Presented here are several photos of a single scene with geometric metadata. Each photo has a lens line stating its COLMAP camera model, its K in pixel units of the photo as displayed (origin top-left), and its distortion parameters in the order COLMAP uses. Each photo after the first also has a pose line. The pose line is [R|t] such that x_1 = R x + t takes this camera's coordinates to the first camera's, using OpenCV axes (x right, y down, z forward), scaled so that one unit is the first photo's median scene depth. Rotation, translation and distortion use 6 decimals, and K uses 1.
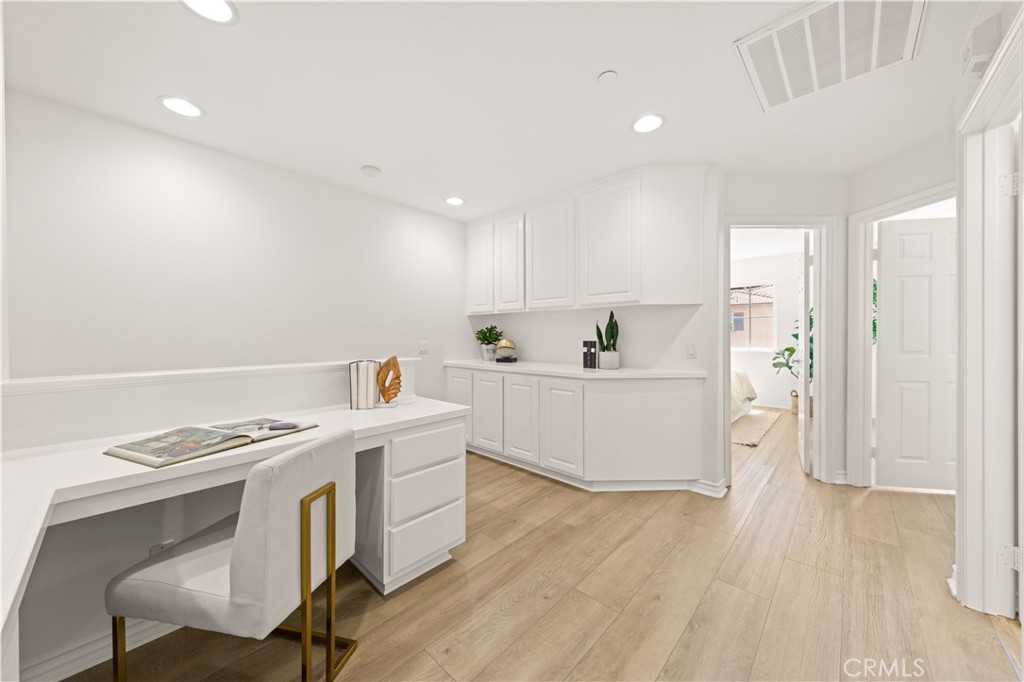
lens RADIAL K [[359.4, 0, 513.3], [0, 359.4, 336.5], [0, 0, 1]] dist [0.002252, 0.000050]
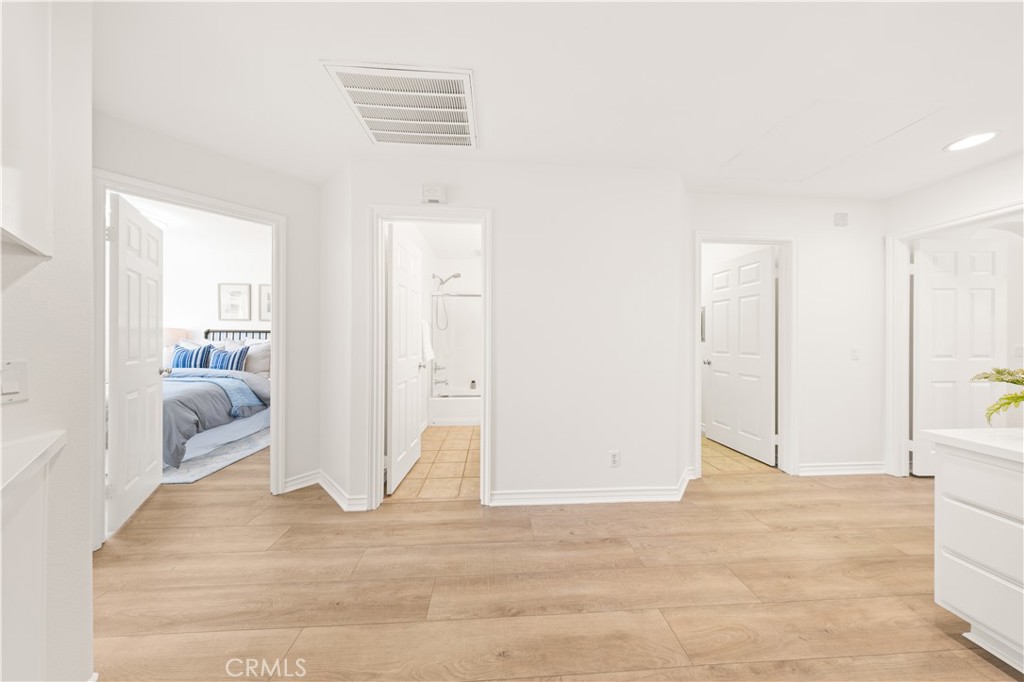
lens RADIAL K [[299.4, 0, 511.2], [0, 299.4, 339.5], [0, 0, 1]] dist [0.000888, 0.000087]
pose [[-0.722444, -0.000432, 0.691429, -0.089445], [0.003952, 0.999981, 0.004754, -0.003232], [-0.691418, 0.006167, -0.722428, 1.463238]]
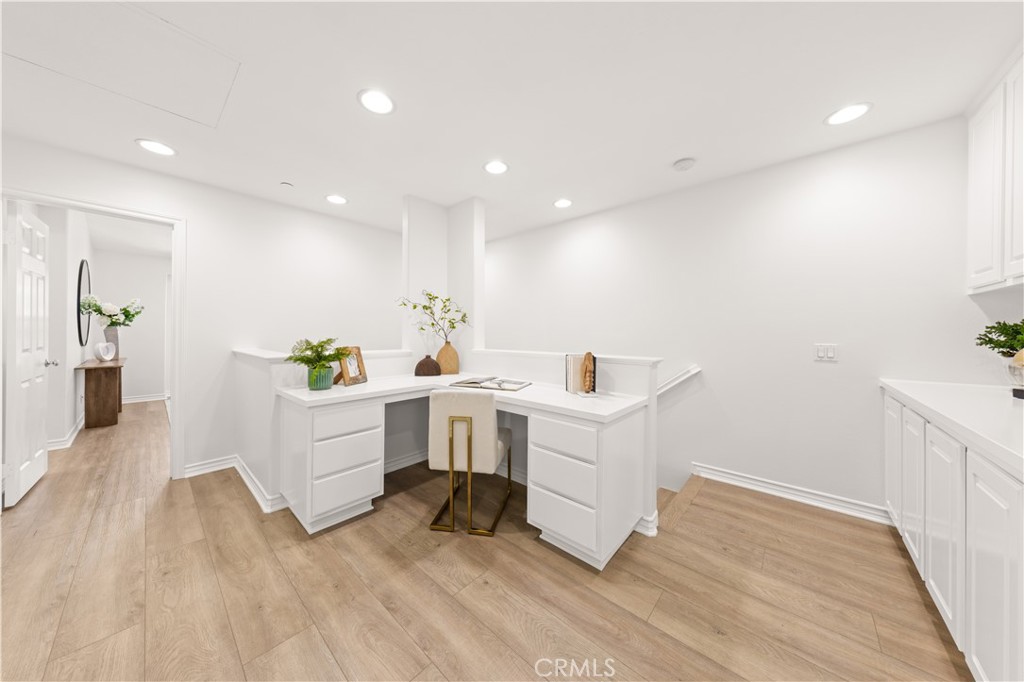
lens RADIAL K [[324.7, 0, 507.3], [0, 324.7, 336.1], [0, 0, 1]] dist [0.007519, -0.000933]
pose [[0.014964, 0.009193, -0.999846, 0.778849], [-0.010434, 0.999905, 0.009038, 0.001332], [0.999834, 0.010297, 0.015058, 0.861777]]
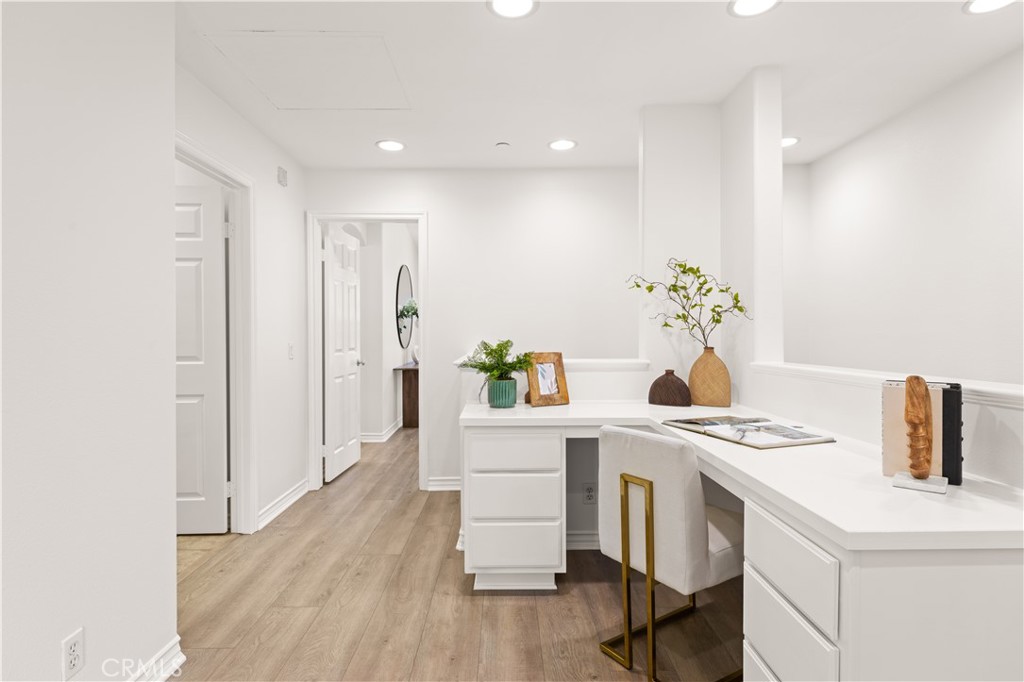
lens RADIAL K [[538.0, 0, 510.7], [0, 538.0, 343.7], [0, 0, 1]] dist [0.017117, -0.000777]
pose [[-0.724761, 0.016596, -0.688801, 0.570166], [0.001419, 0.999744, 0.022595, 0.002777], [0.688999, 0.015399, -0.724599, 1.334909]]
